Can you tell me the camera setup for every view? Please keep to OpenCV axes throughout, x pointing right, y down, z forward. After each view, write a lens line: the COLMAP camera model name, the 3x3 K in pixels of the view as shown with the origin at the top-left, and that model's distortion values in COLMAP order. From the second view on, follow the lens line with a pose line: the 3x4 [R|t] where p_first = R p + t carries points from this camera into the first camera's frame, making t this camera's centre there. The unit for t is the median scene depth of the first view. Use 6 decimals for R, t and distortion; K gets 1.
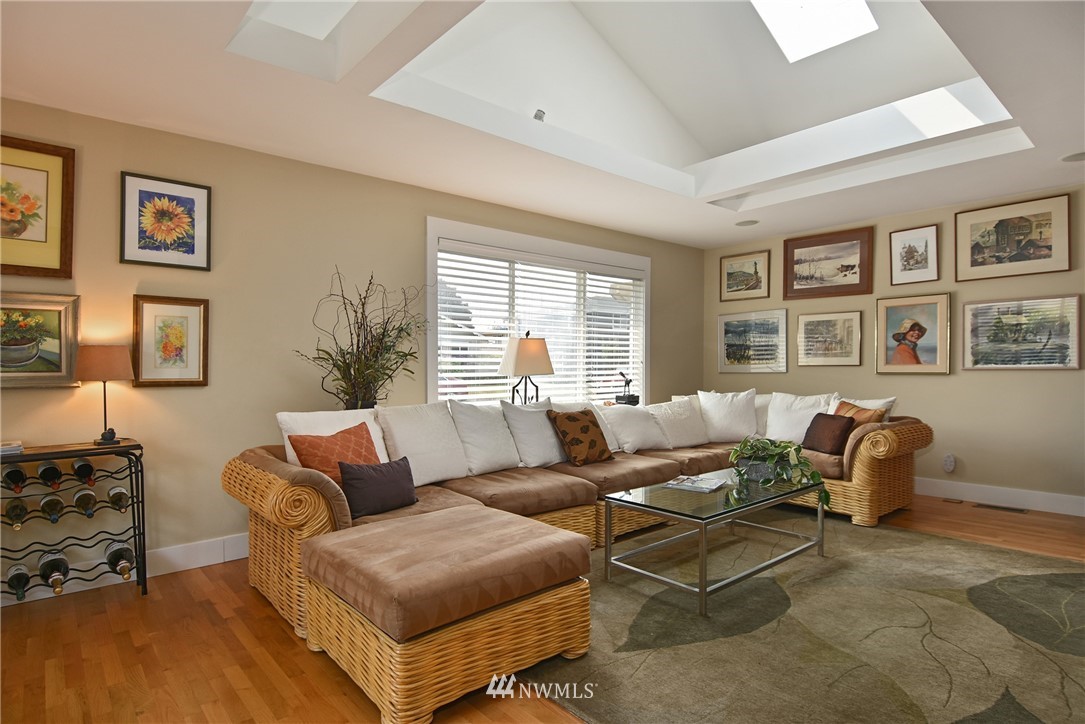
lens RADIAL K [[582.5, 0, 538.4], [0, 582.5, 367.9], [0, 0, 1]] dist [0.012974, -0.005369]
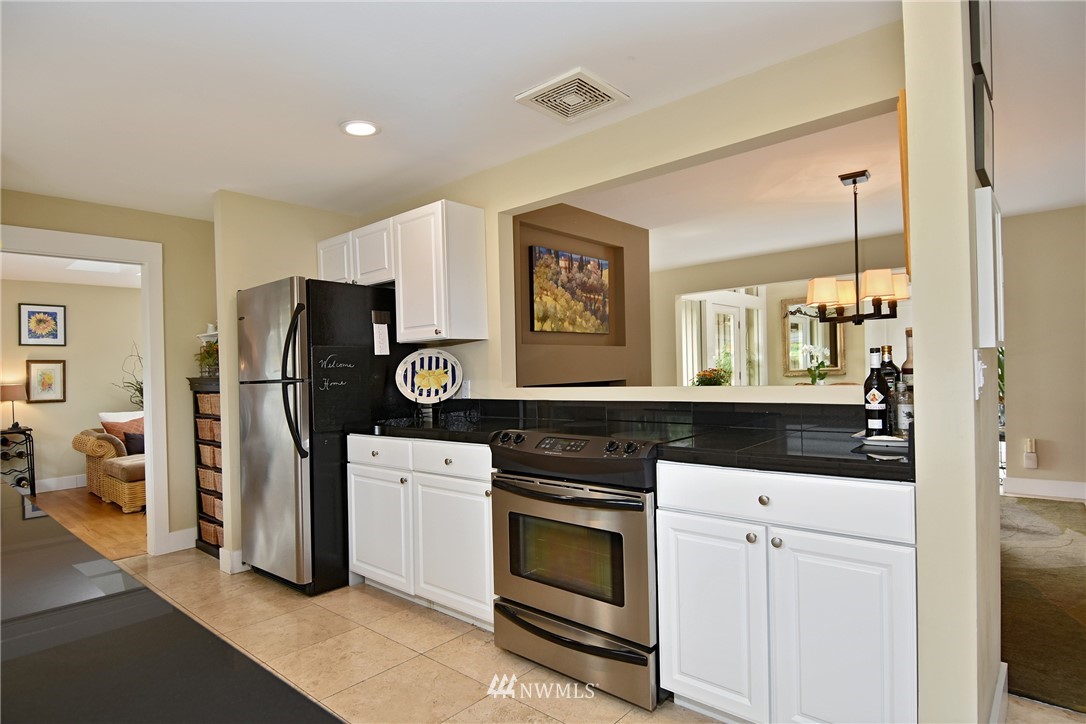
lens RADIAL K [[583.0, 0, 537.4], [0, 583.0, 368.1], [0, 0, 1]] dist [0.012974, -0.005369]
pose [[0.992172, -0.028286, 0.121630, 0.887607], [0.029938, 0.999482, -0.011781, -0.014859], [-0.121234, 0.015330, 0.992506, -1.334851]]
